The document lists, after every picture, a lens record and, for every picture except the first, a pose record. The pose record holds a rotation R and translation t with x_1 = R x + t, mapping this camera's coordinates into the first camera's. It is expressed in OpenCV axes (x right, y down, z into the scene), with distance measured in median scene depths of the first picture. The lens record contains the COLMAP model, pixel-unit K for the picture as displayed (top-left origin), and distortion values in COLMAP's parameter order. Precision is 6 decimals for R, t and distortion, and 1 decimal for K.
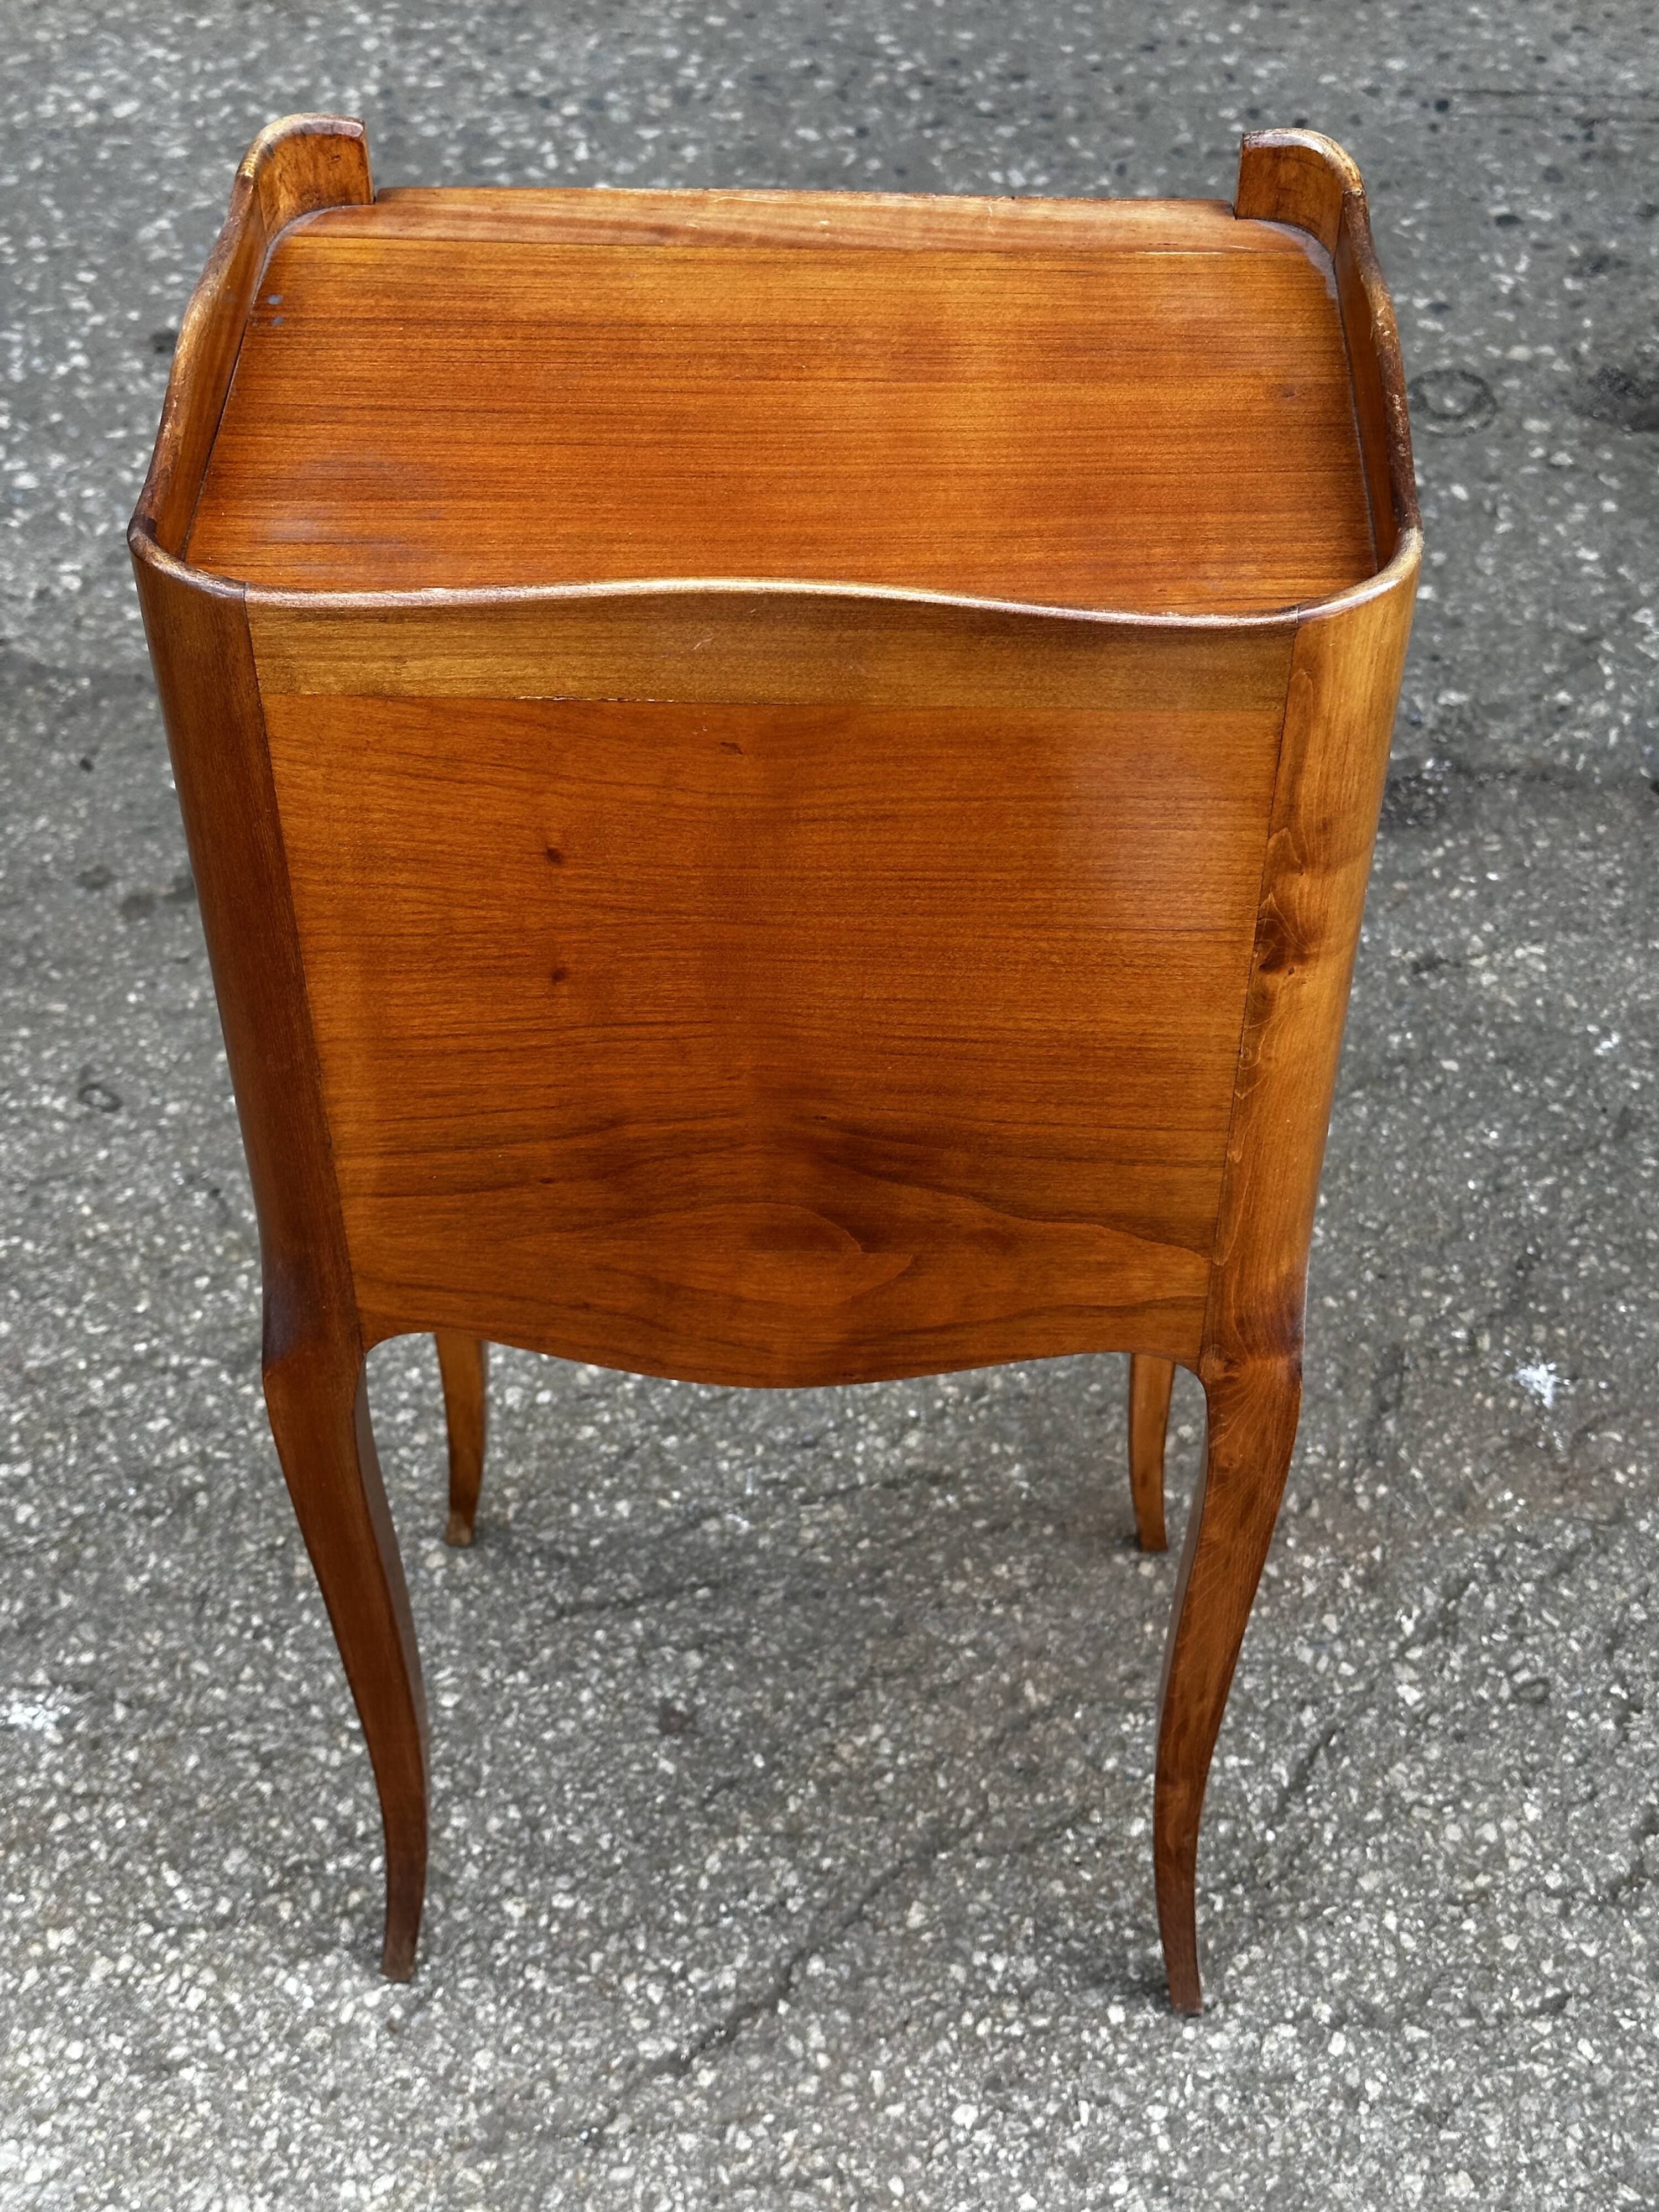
lens RADIAL K [[3030.5, 0, 832.6], [0, 3030.5, 1129.8], [0, 0, 1]] dist [0.198573, -0.465282]
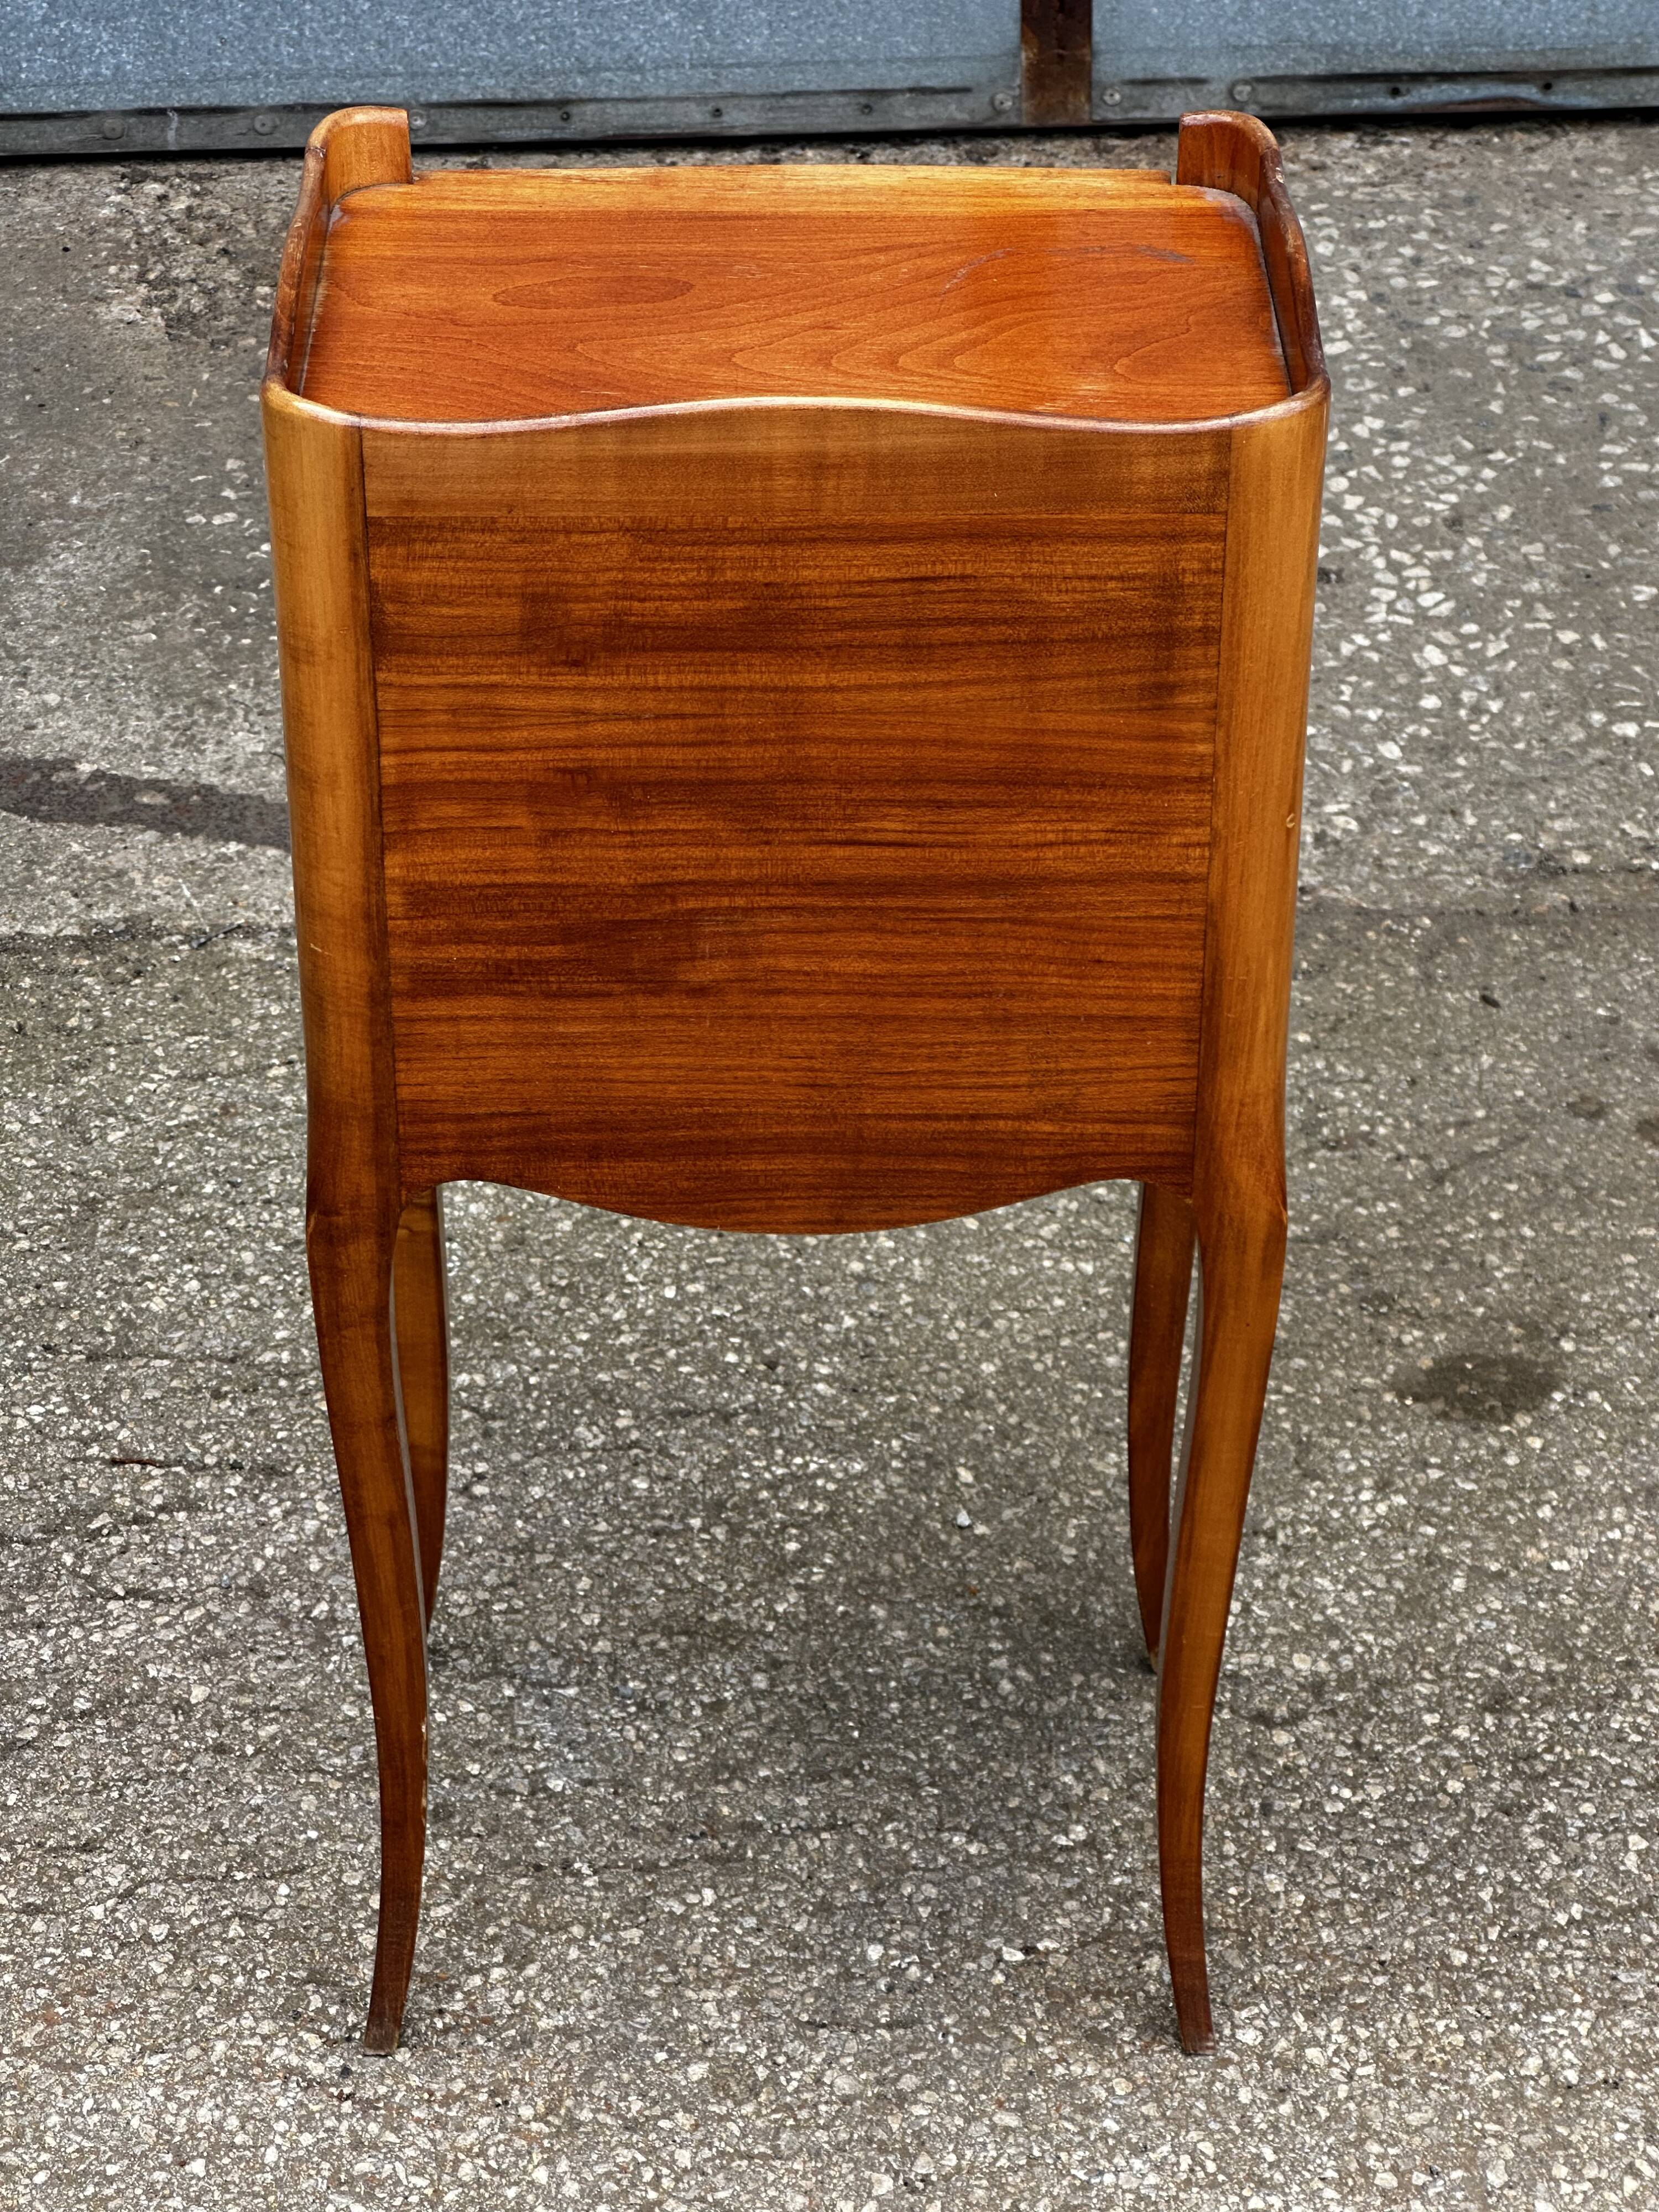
lens RADIAL K [[4883.8, 0, 840.6], [0, 4883.8, 1112.3], [0, 0, 1]] dist [0.239103, -0.299803]
pose [[0.988343, -0.083329, 0.127416, -0.827302], [0.106432, 0.976599, -0.186885, 0.207989], [-0.108862, 0.198268, 0.974084, -0.449456]]
